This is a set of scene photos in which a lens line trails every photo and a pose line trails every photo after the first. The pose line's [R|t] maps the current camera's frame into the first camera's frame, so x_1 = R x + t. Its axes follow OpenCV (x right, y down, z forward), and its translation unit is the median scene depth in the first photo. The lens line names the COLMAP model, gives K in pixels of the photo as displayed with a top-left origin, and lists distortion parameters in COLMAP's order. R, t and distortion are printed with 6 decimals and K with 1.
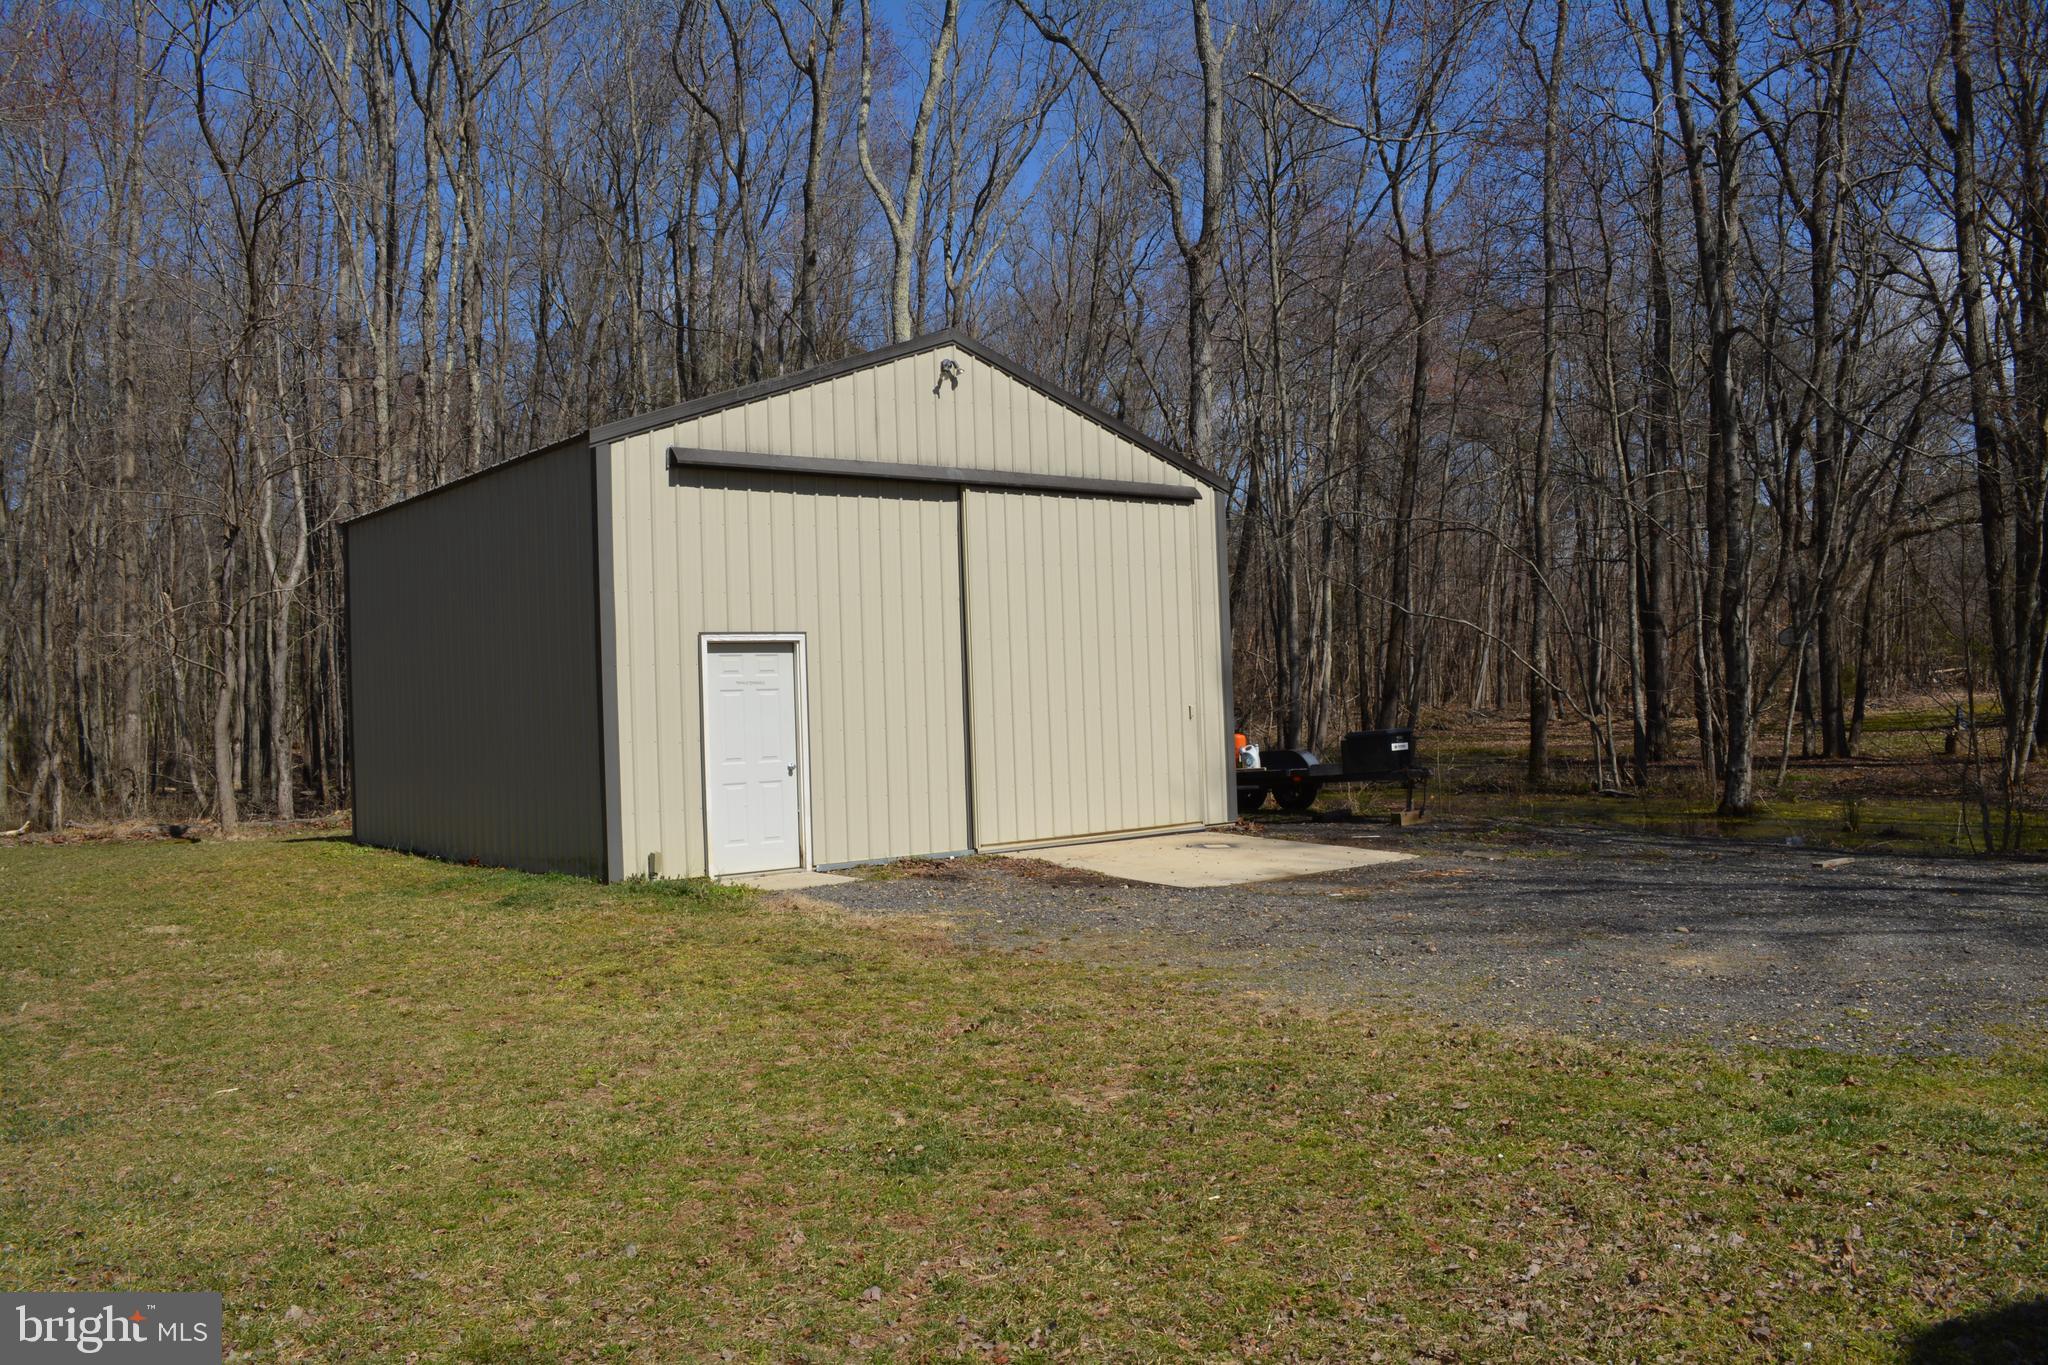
lens RADIAL K [[1617.5, 0, 1024.5], [0, 1617.5, 676.5], [0, 0, 1]] dist [-0.084440, 0.015492]
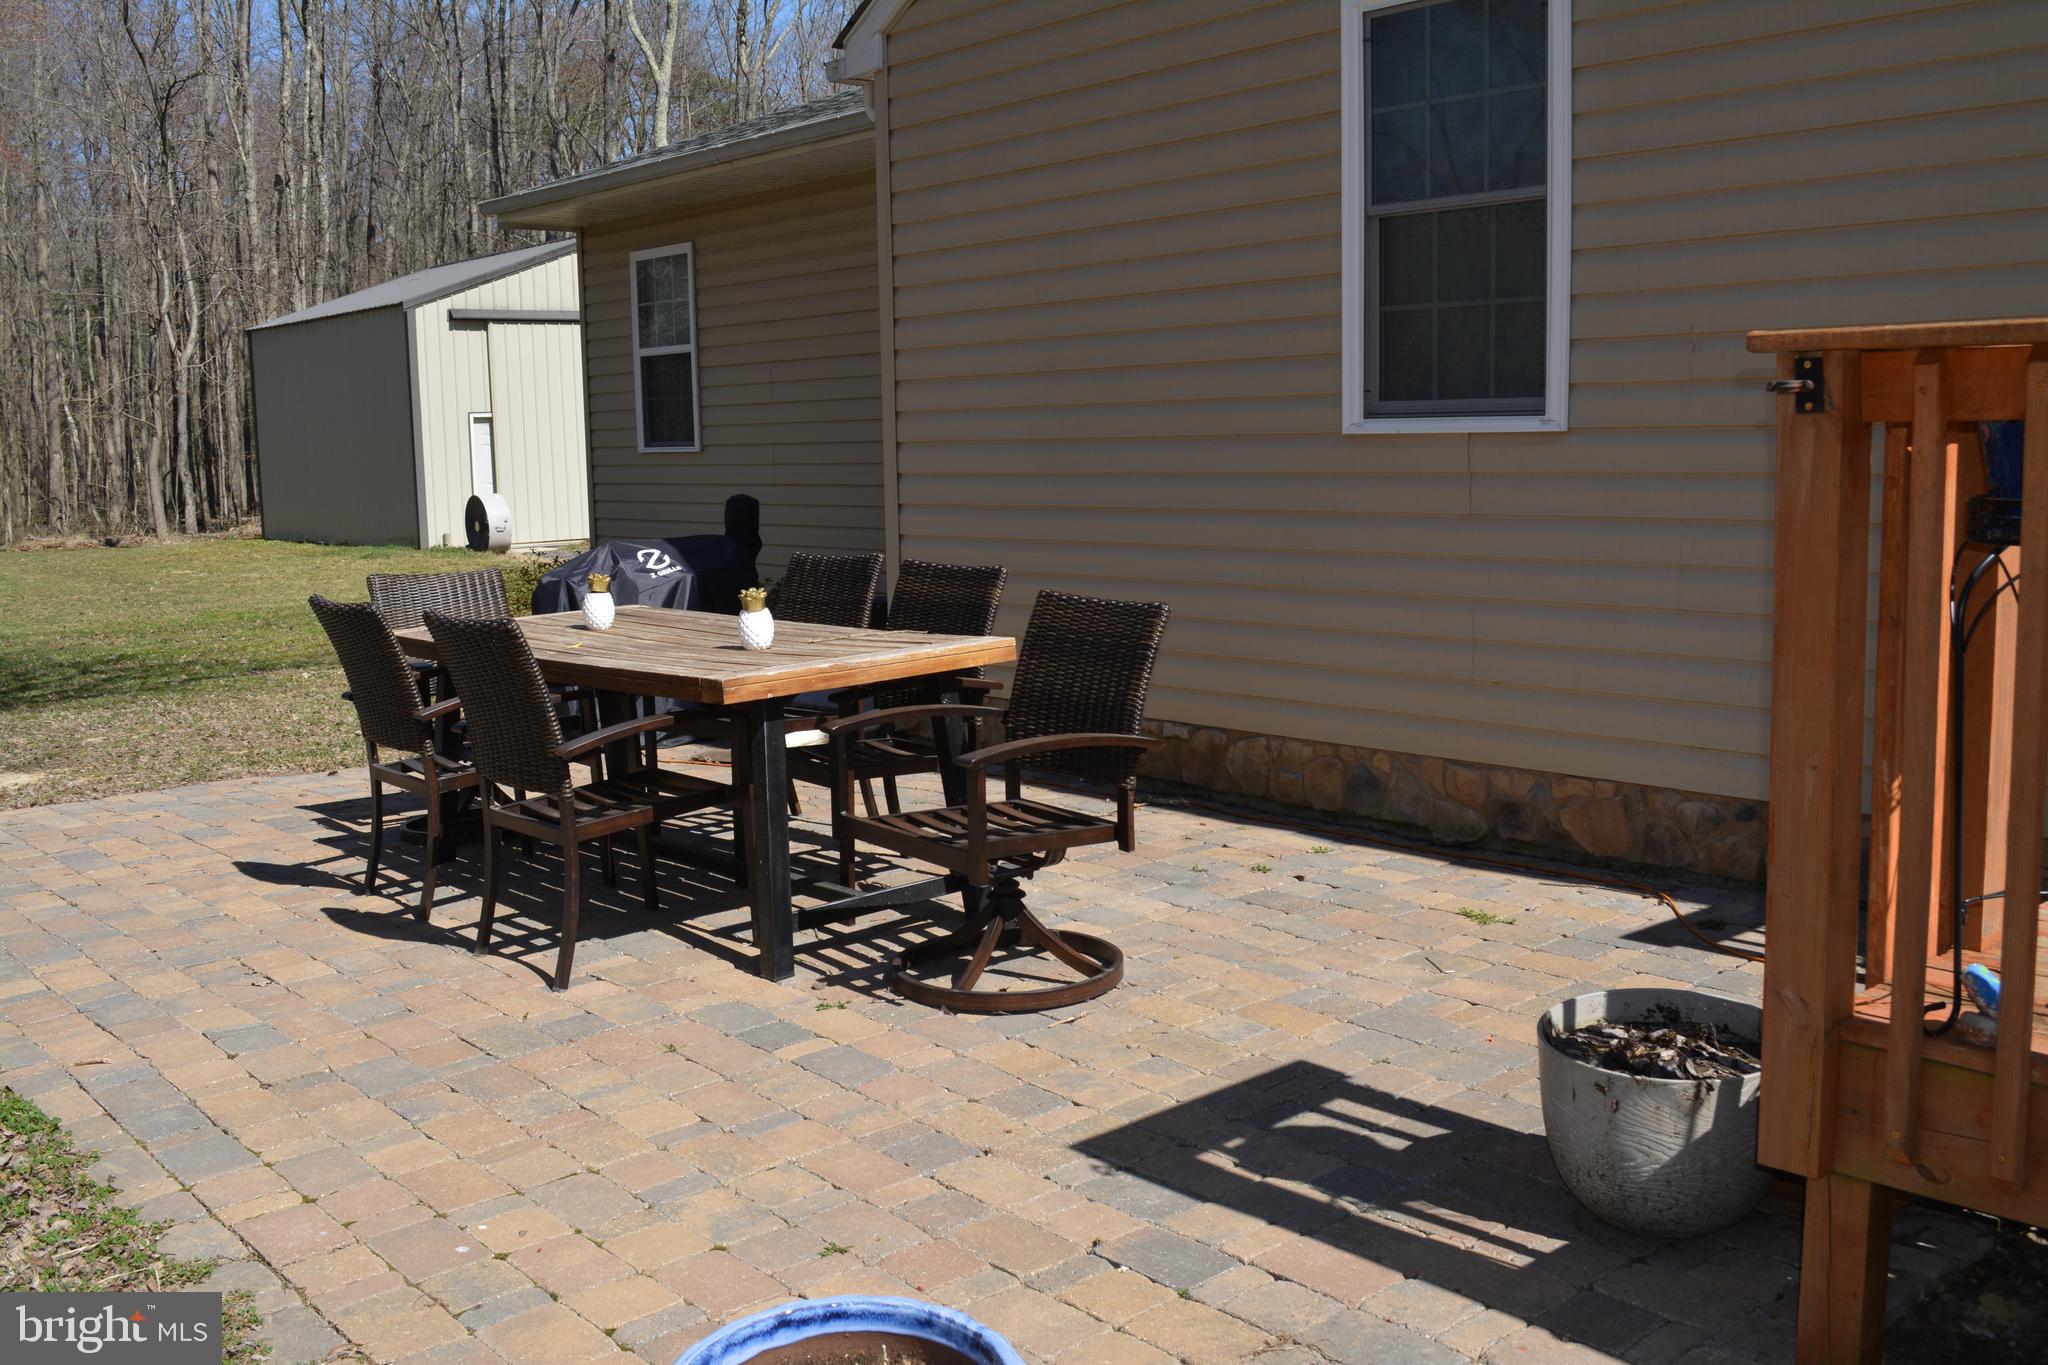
lens RADIAL K [[1858.8, 0, 1025.8], [0, 1858.8, 680.6], [0, 0, 1]] dist [-0.088370, 0.000000]
pose [[0.999166, 0.007657, 0.040101, 0.315392], [-0.013326, 0.989622, 0.143079, -0.030268], [-0.038589, -0.143494, 0.988899, -1.020395]]
